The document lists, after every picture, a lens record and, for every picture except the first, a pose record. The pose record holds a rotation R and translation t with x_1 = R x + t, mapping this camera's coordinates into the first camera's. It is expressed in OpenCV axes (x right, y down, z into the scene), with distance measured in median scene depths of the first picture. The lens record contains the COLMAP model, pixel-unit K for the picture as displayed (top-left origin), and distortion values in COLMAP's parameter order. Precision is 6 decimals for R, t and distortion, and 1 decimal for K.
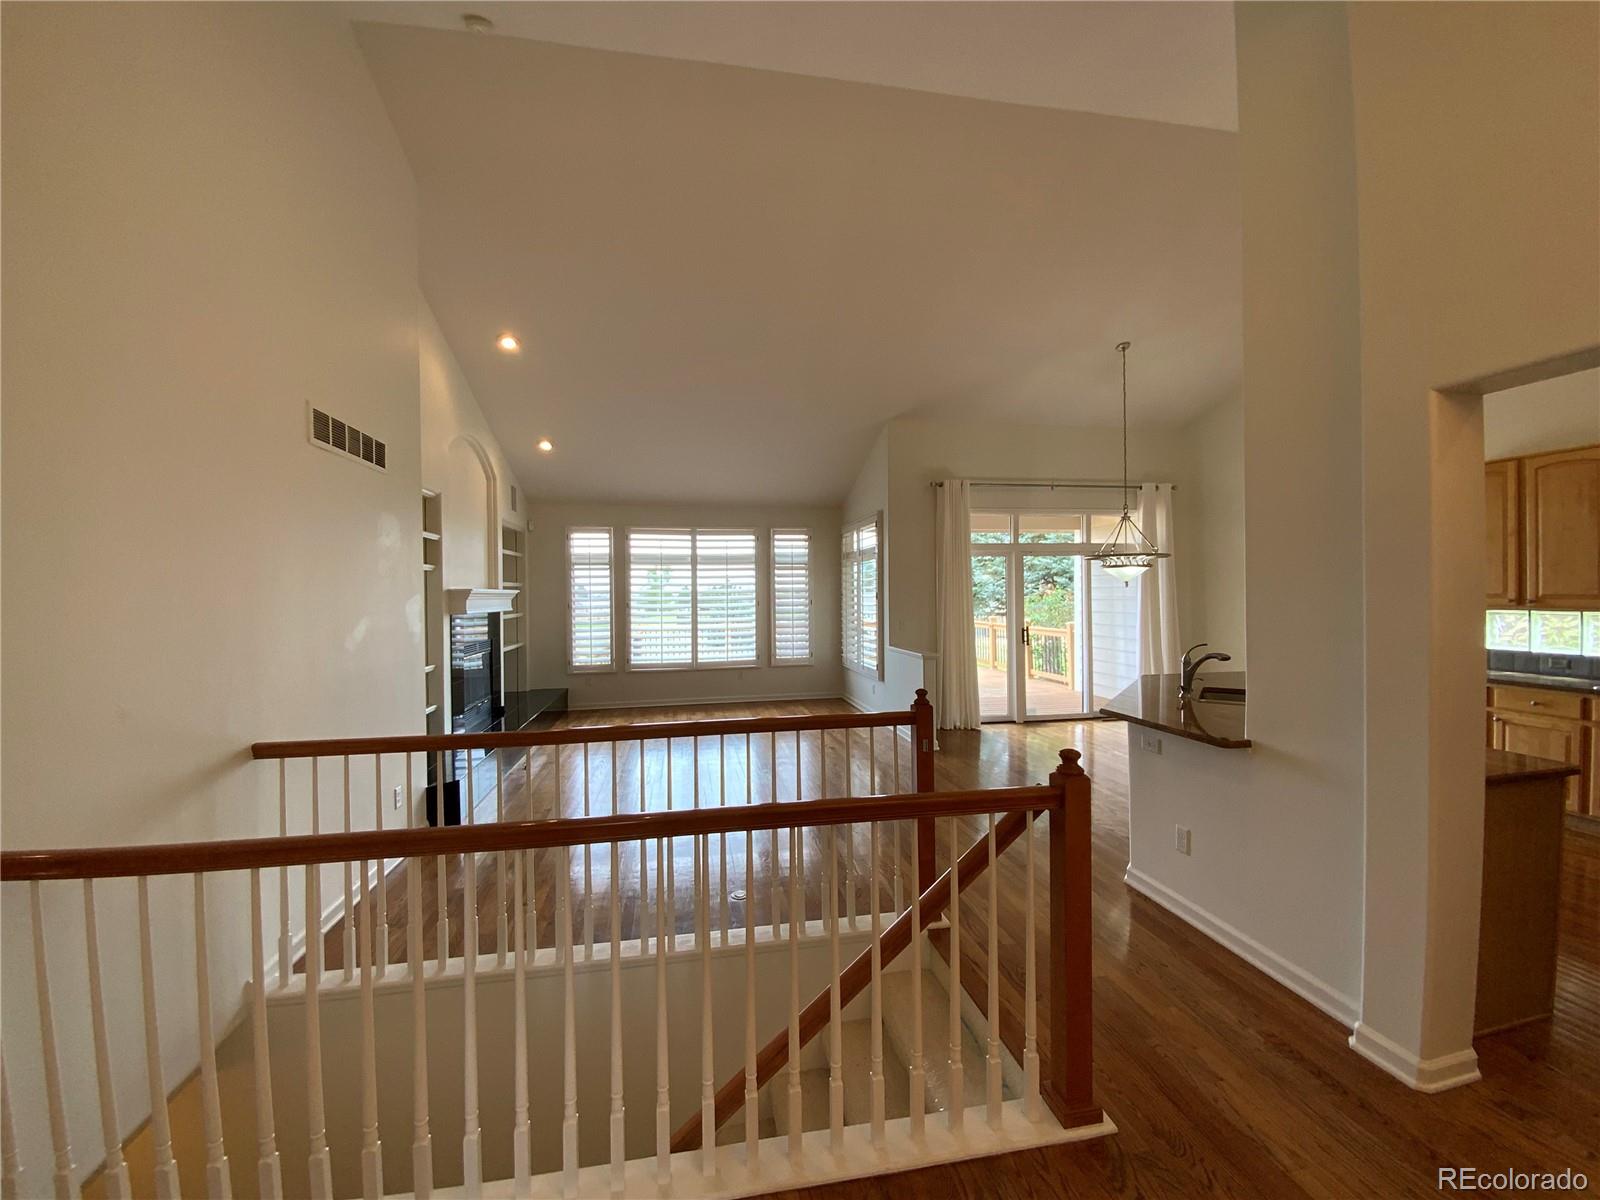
lens RADIAL K [[646.6, 0, 753.2], [0, 646.6, 597.3], [0, 0, 1]] dist [0.001107, -0.004629]
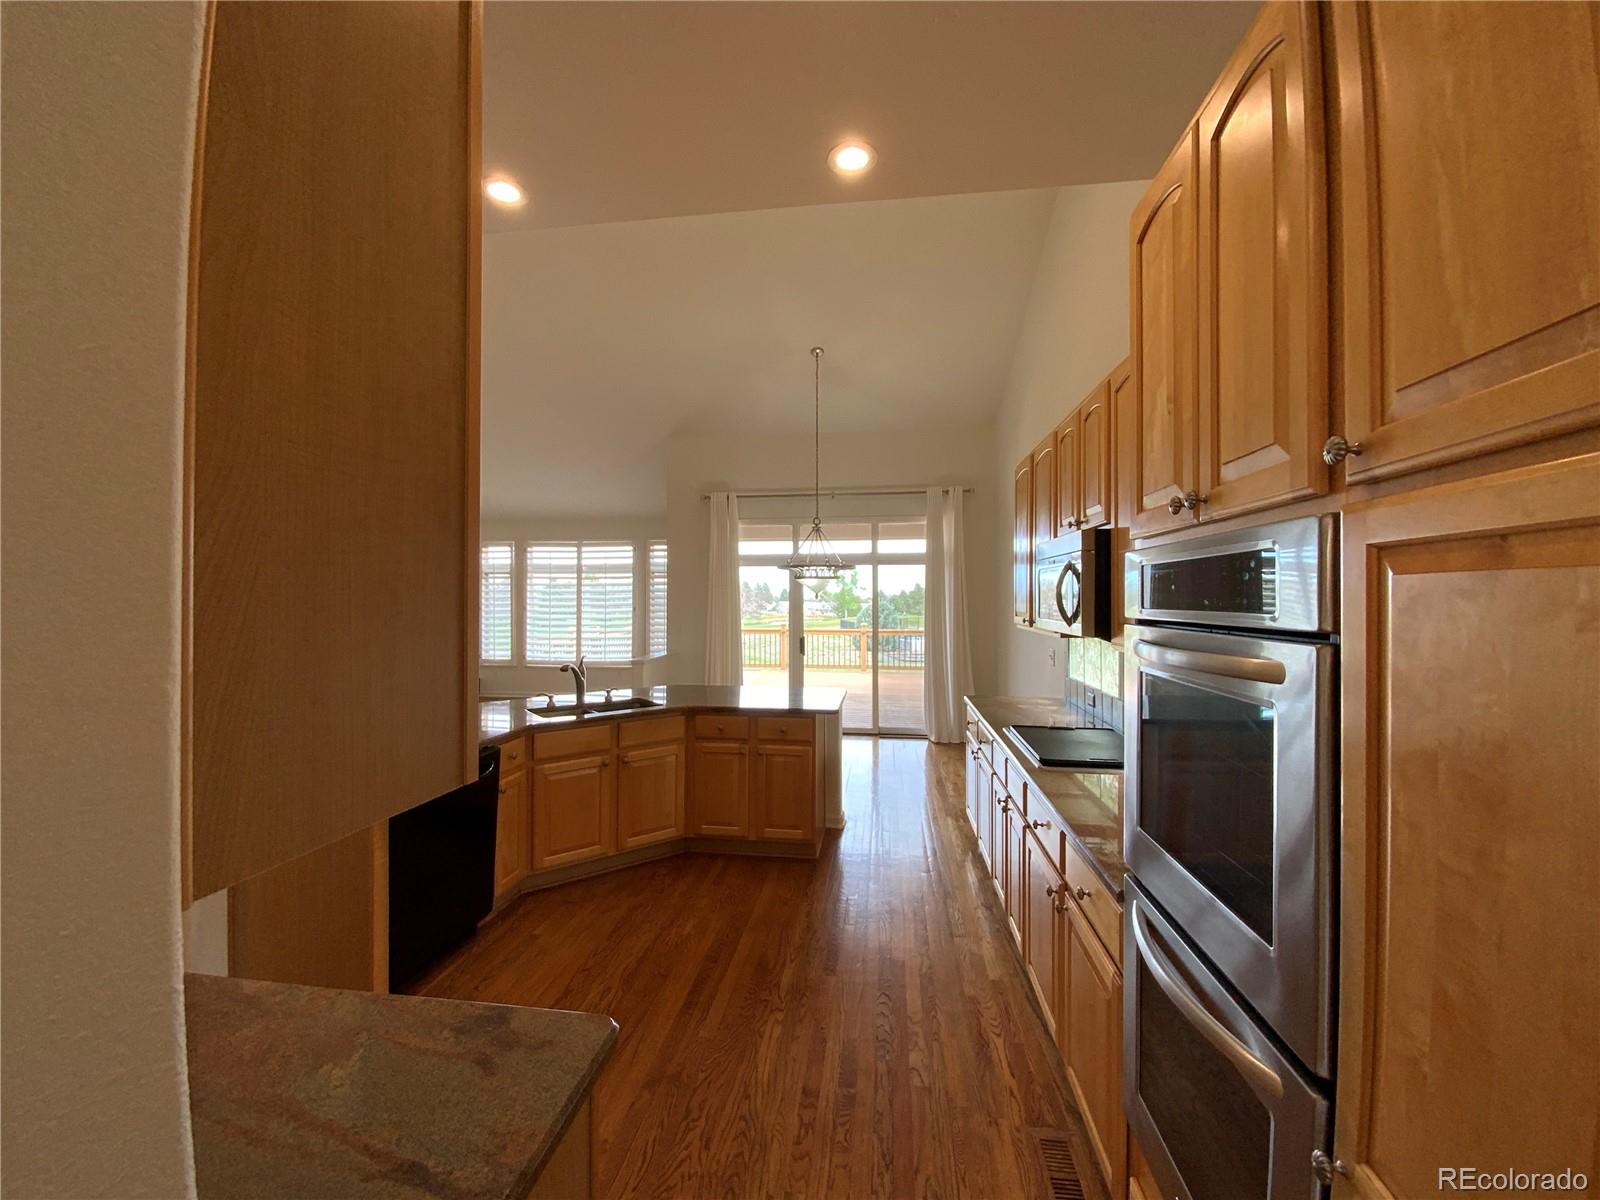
lens RADIAL K [[646.6, 0, 793.0], [0, 646.6, 596.1], [0, 0, 1]] dist [0.001107, -0.004629]
pose [[0.957856, 0.010095, -0.287070, 0.588398], [-0.011636, 0.999926, -0.003662, -0.011733], [0.287012, 0.006848, 0.957903, 0.036264]]
